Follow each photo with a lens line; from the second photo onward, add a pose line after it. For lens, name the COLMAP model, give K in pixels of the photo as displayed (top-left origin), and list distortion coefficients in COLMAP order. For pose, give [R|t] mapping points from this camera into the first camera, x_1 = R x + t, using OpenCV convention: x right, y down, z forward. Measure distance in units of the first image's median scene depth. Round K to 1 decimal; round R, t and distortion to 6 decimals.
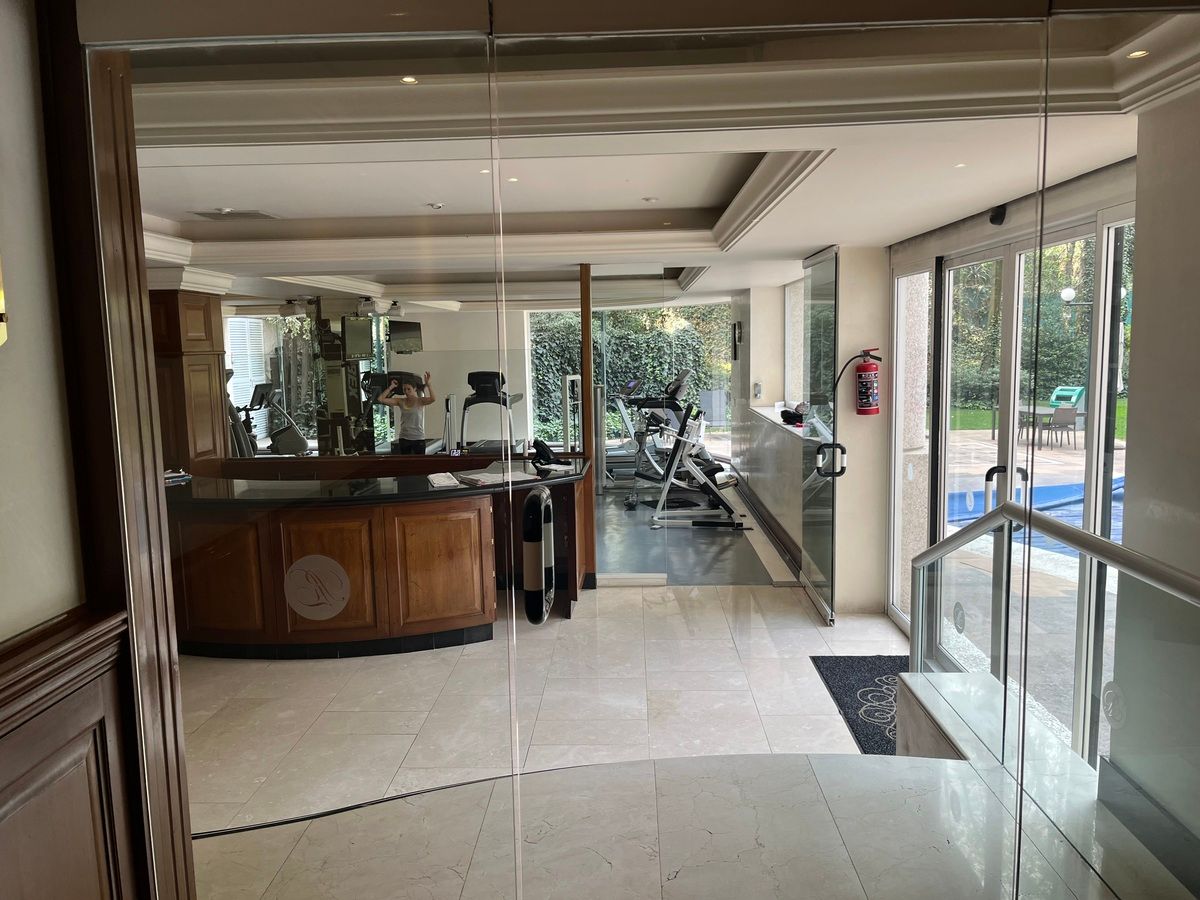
lens RADIAL K [[904.0, 0, 598.5], [0, 904.0, 448.9], [0, 0, 1]] dist [0.005335, -0.001906]
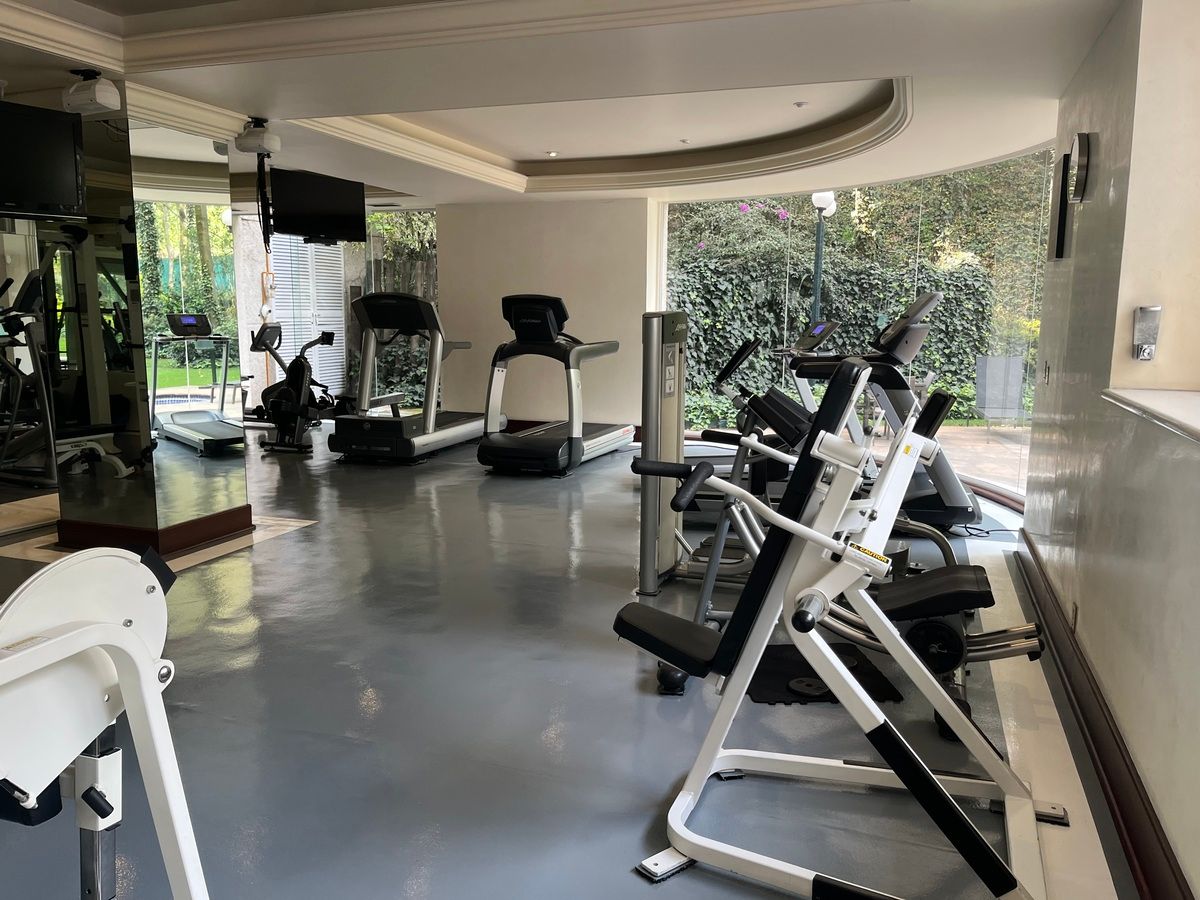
lens RADIAL K [[904.0, 0, 603.6], [0, 904.0, 454.6], [0, 0, 1]] dist [0.005335, -0.001906]
pose [[0.956039, 0.072712, -0.284081, 0.049054], [-0.060096, 0.996790, 0.052889, -0.015678], [0.287015, -0.033492, 0.957340, 0.343498]]
